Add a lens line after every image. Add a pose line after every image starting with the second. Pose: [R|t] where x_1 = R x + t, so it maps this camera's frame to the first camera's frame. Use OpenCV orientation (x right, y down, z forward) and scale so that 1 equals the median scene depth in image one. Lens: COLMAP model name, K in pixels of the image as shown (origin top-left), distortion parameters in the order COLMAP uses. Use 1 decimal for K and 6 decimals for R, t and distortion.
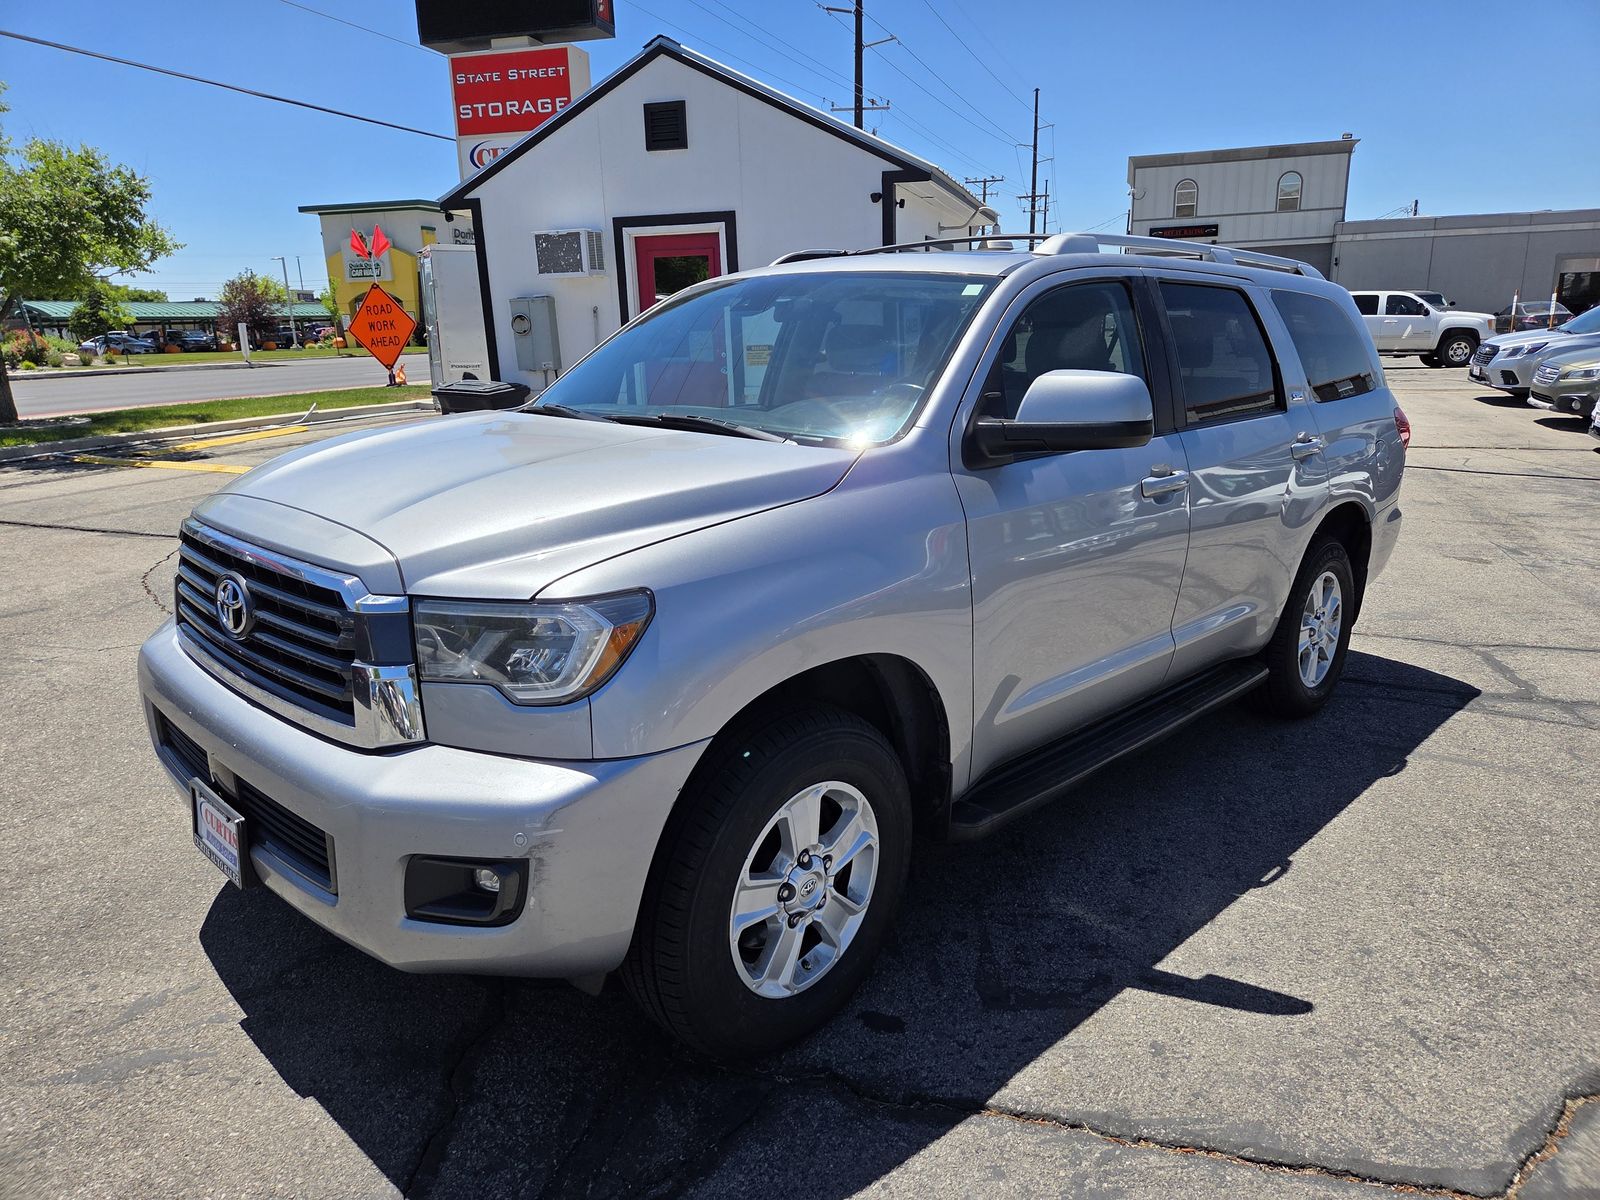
lens RADIAL K [[1064.4, 0, 801.2], [0, 1064.4, 596.9], [0, 0, 1]] dist [0.067405, -0.056685]
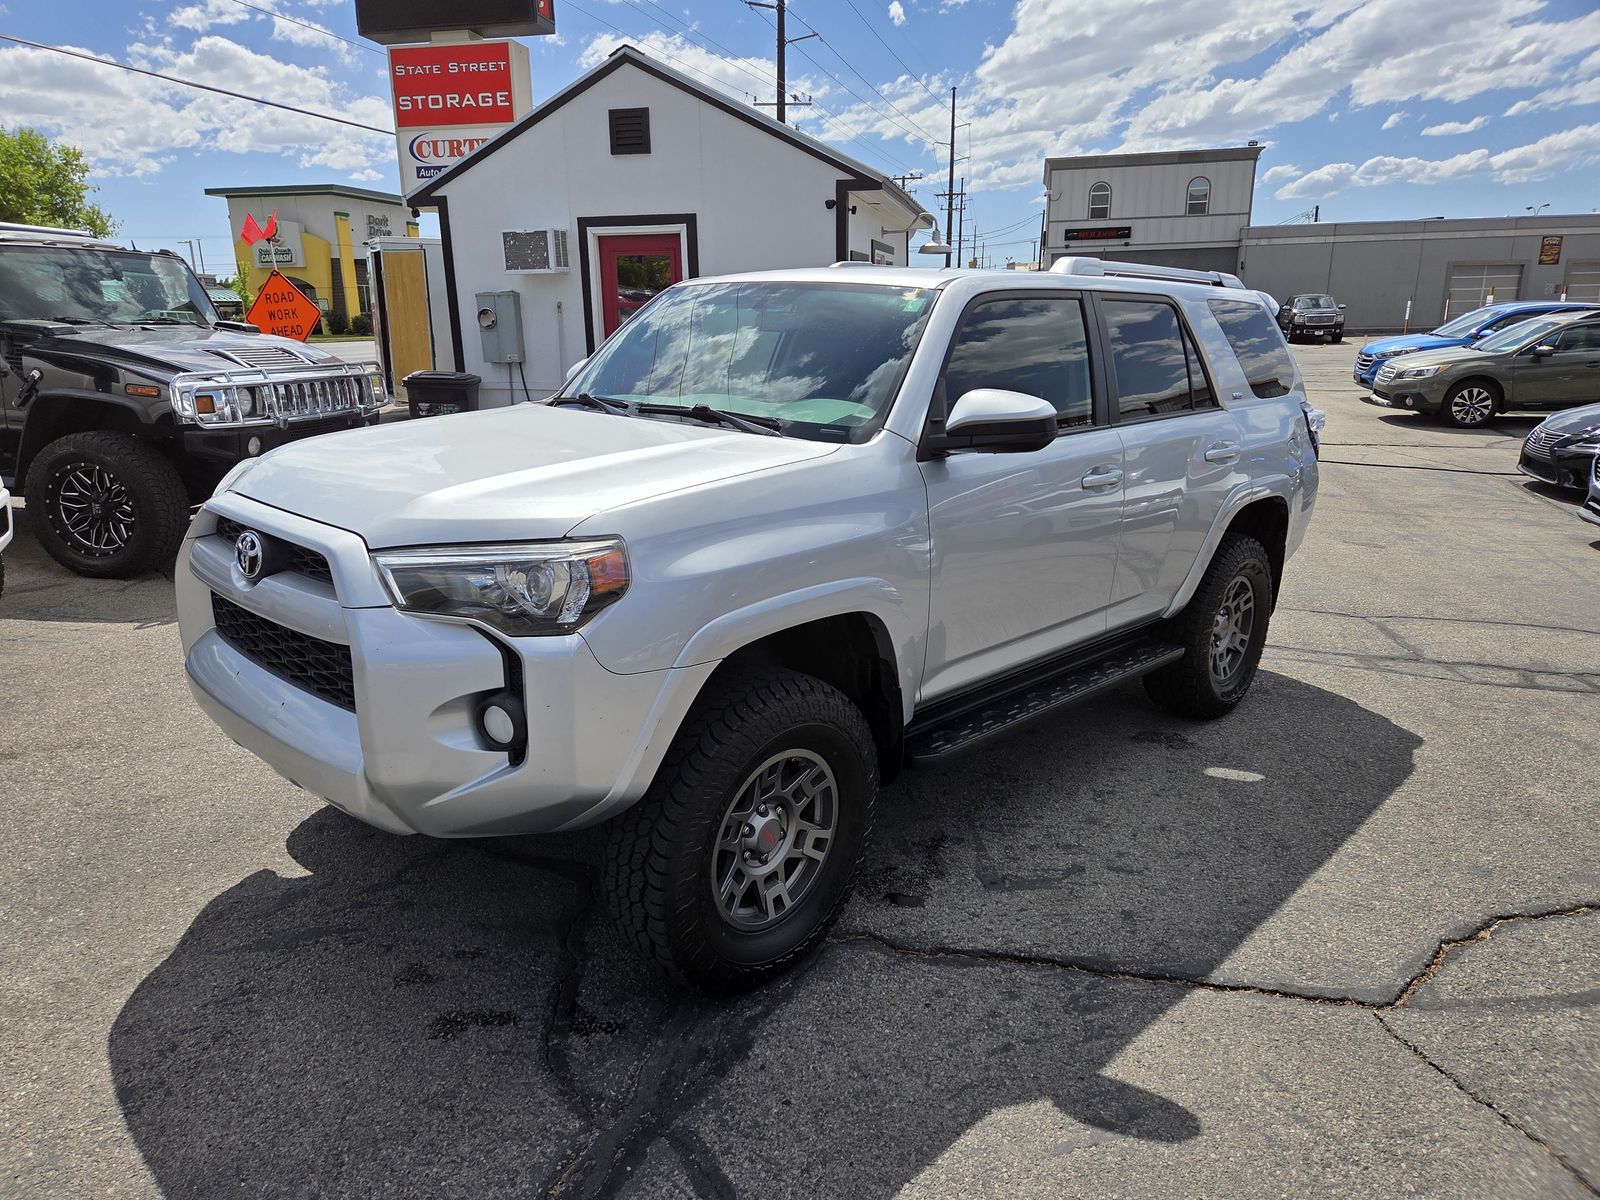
lens RADIAL K [[1066.1, 0, 776.9], [0, 1066.1, 601.2], [0, 0, 1]] dist [0.069137, -0.058558]
pose [[0.998454, -0.000539, 0.055574, -0.023815], [0.000035, 0.999959, 0.009067, 0.006890], [-0.055577, -0.009051, 0.998413, -0.037166]]
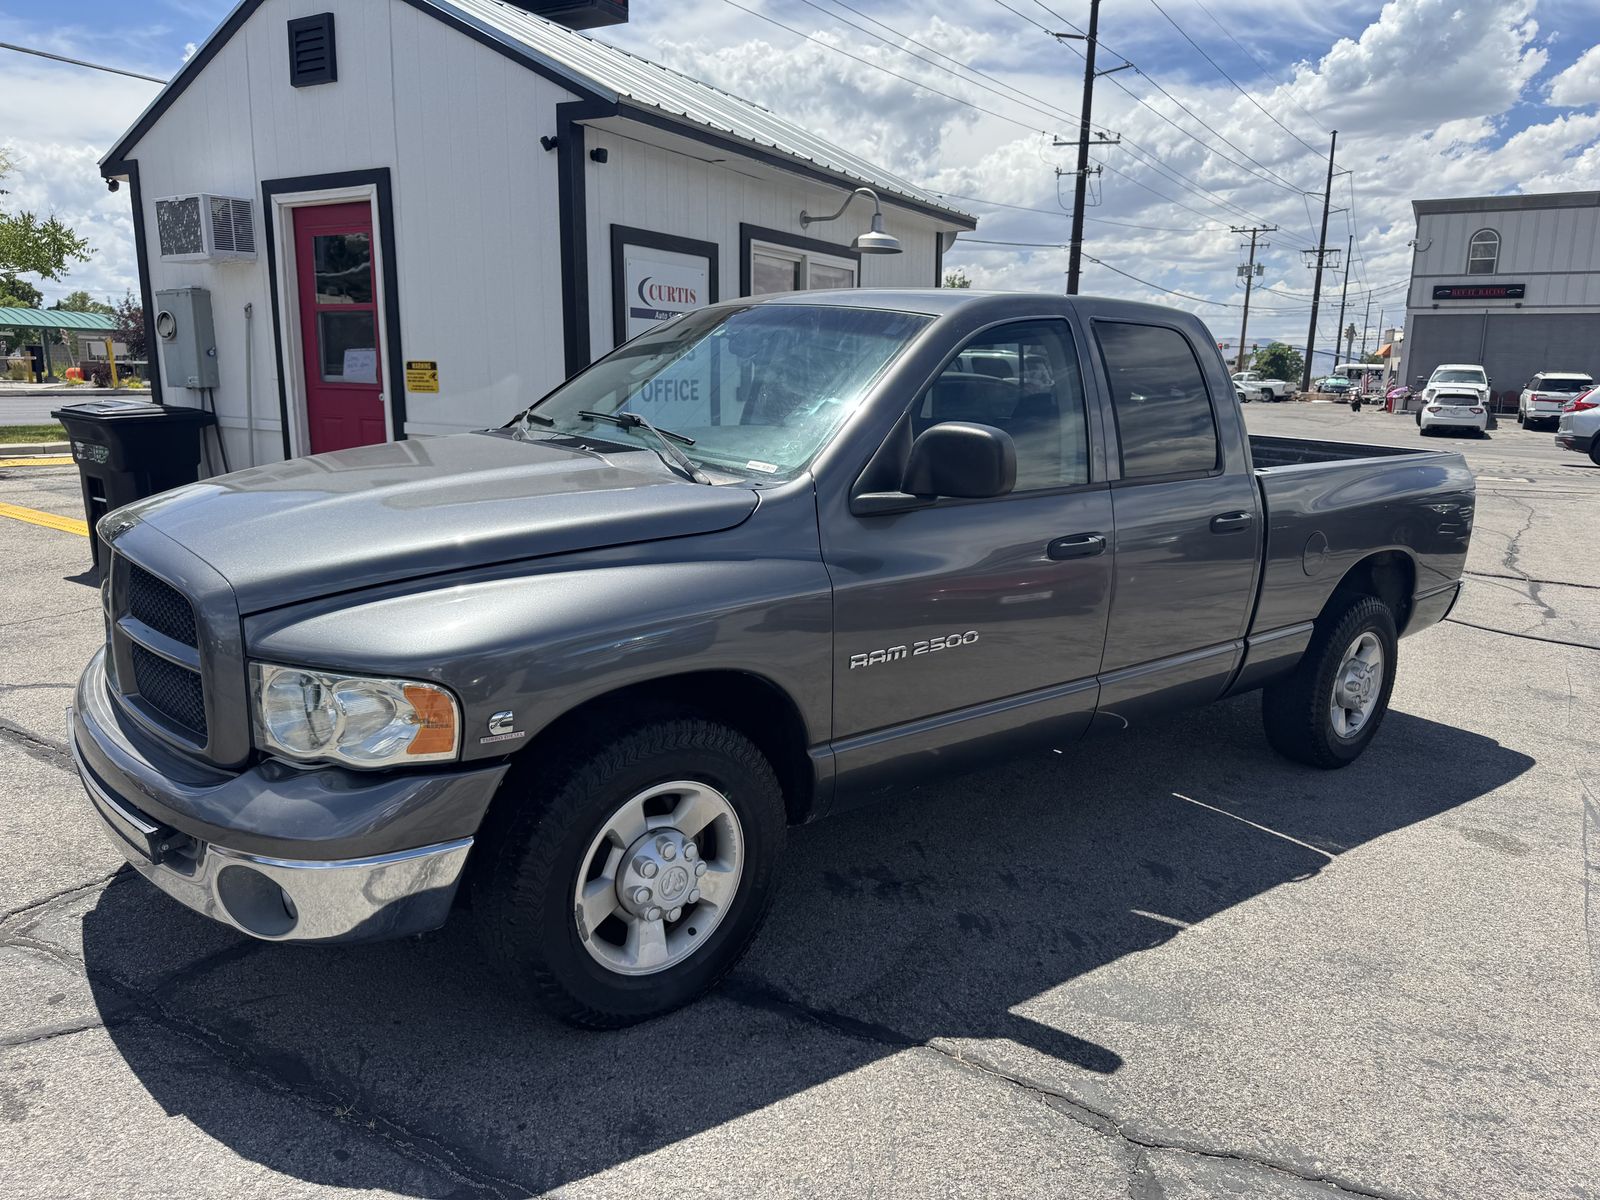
lens RADIAL K [[1141.0, 0, 804.8], [0, 1141.0, 602.6], [0, 0, 1]] dist [-0.000526, 0.002349]
pose [[0.971975, 0.089530, -0.217370, 0.217506], [-0.101618, 0.993803, -0.045059, -0.046223], [0.211989, 0.065885, 0.975049, 0.212689]]
